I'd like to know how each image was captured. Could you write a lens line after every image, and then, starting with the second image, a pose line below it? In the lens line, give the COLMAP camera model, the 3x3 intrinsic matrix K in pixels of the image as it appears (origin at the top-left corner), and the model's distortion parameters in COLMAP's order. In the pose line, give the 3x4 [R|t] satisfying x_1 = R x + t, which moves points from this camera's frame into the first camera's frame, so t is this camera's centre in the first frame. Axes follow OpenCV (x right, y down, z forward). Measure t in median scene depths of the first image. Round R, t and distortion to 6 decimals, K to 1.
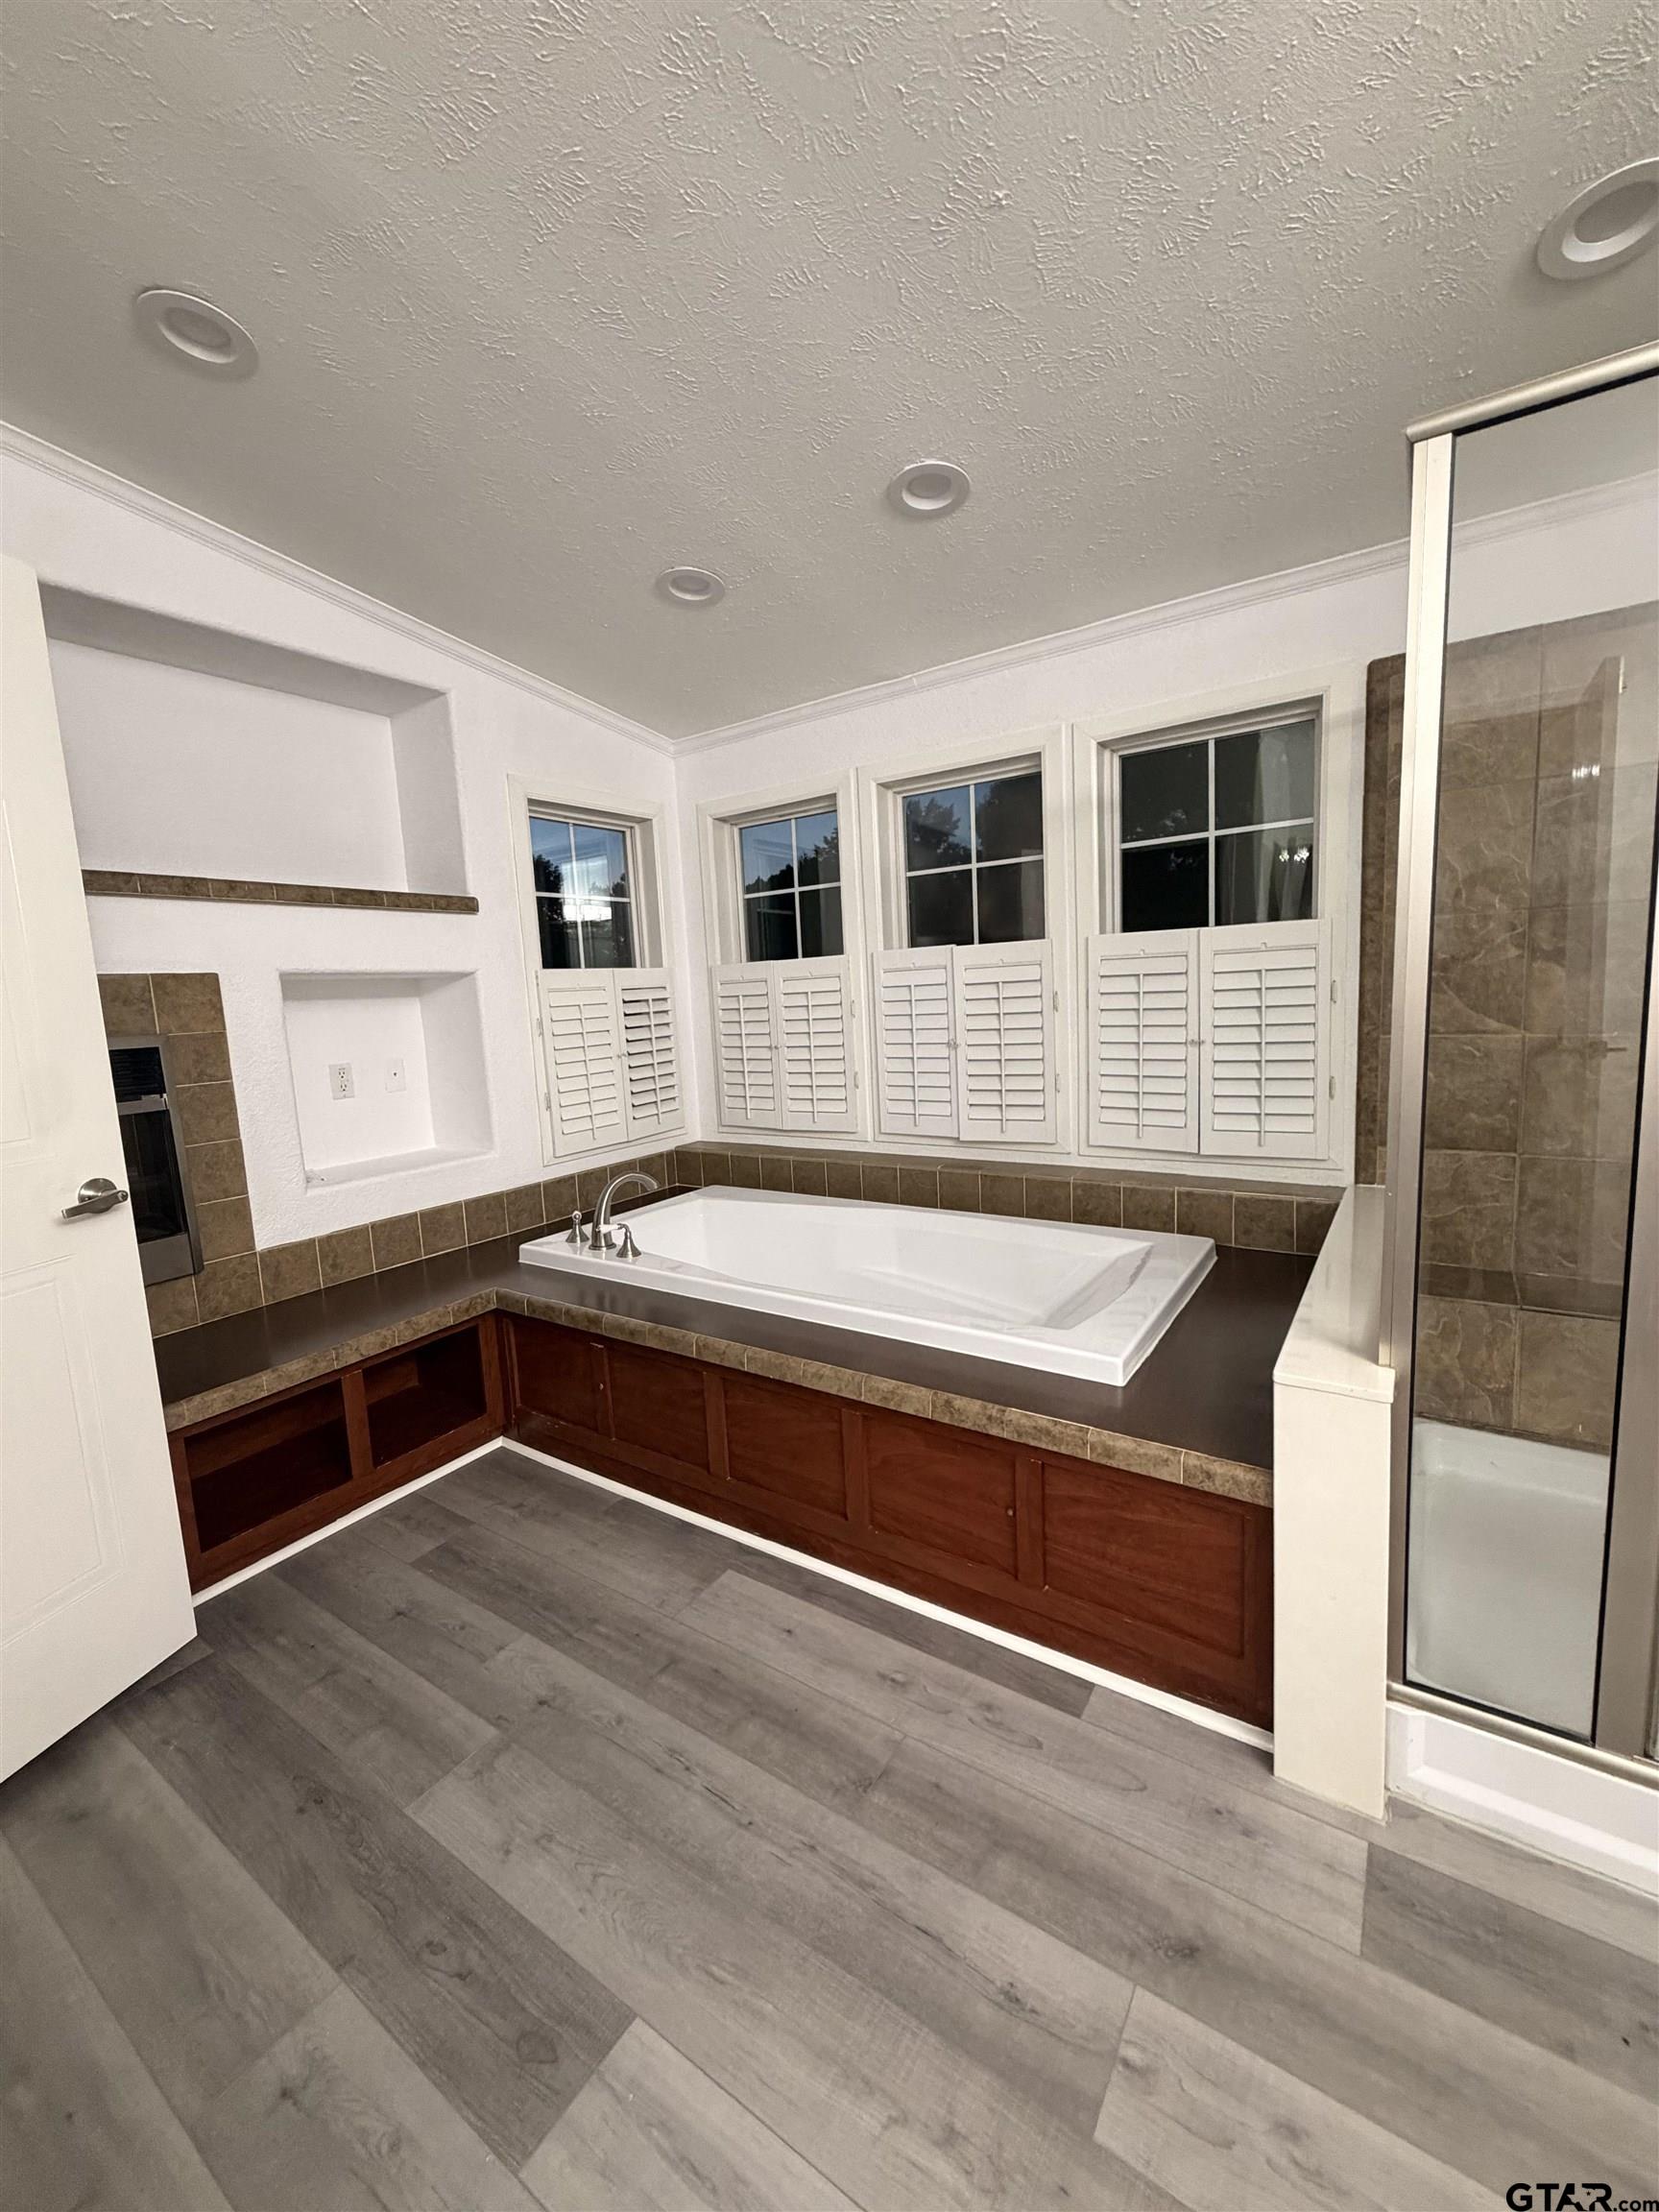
lens RADIAL K [[885.0, 0, 829.5], [0, 885.0, 1106.0], [0, 0, 1]] dist [-0.003325, -0.000210]
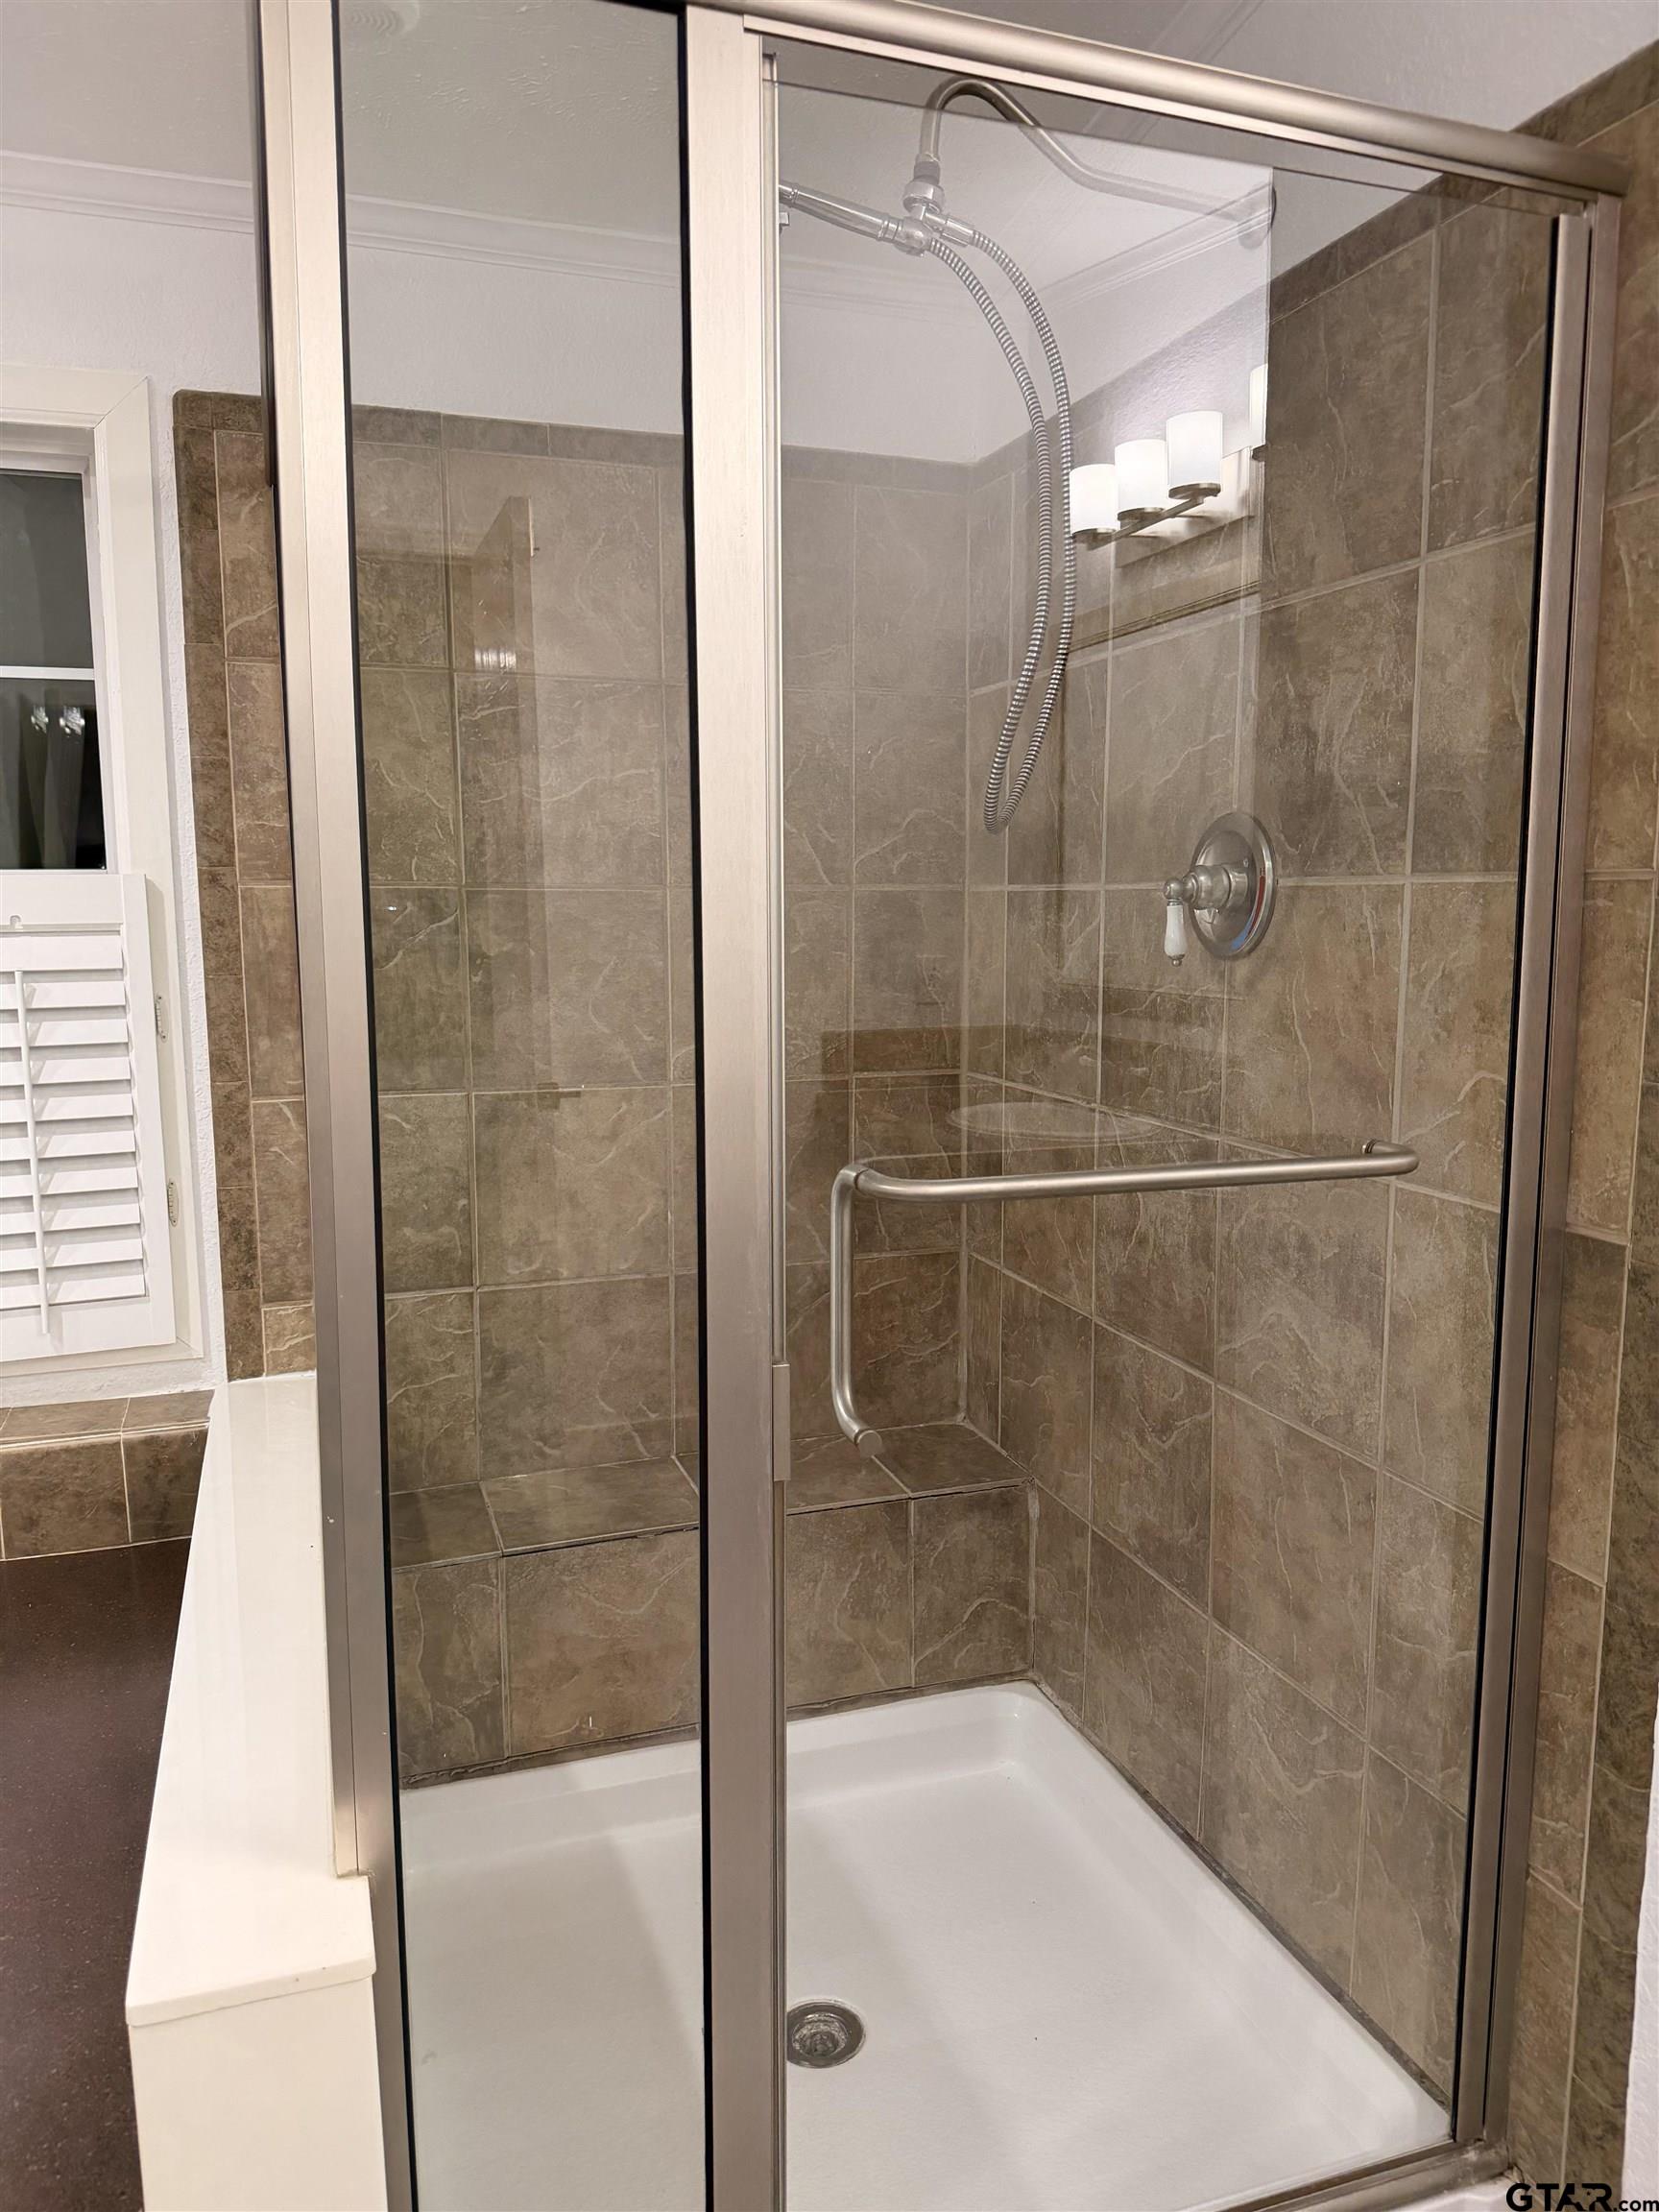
lens RADIAL K [[1581.6, 0, 829.5], [0, 1581.6, 1106.0], [0, 0, 1]] dist [0.105215, -0.213761]
pose [[0.605846, -0.058937, 0.793396, 0.066331], [0.075176, 0.997031, 0.016659, -0.065723], [-0.792022, 0.049552, 0.608478, 0.131600]]
